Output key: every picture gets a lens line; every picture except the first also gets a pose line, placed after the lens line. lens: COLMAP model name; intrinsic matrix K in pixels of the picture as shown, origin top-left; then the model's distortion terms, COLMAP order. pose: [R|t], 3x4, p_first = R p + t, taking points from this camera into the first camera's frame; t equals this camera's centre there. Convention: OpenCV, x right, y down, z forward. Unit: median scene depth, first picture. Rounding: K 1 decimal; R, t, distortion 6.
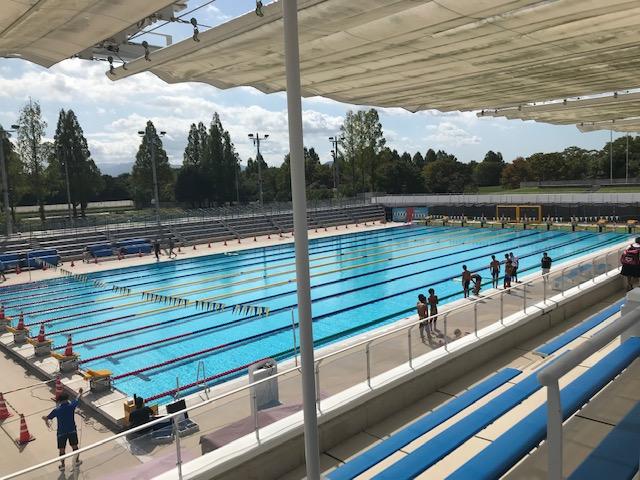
lens RADIAL K [[530.3, 0, 321.0], [0, 530.3, 241.3], [0, 0, 1]] dist [0.006763, -0.003569]
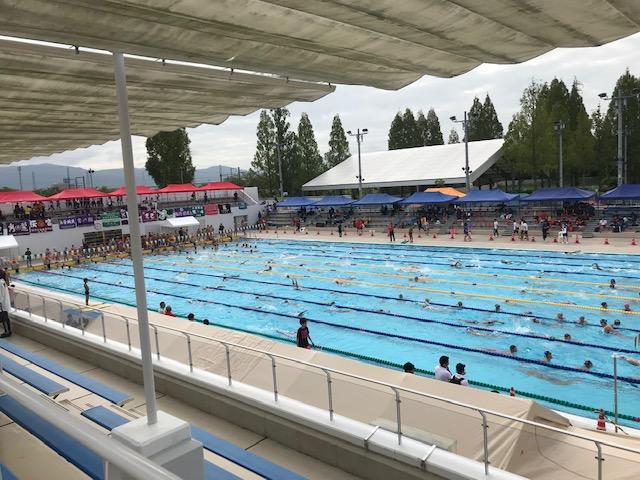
lens RADIAL K [[530.3, 0, 320.0], [0, 530.3, 238.2], [0, 0, 1]] dist [0.006763, -0.003569]
pose [[0.055256, 0.154590, -0.986432, 1.016031], [-0.066482, 0.986319, 0.150848, -0.170472], [0.996256, 0.057245, 0.064777, 1.019313]]
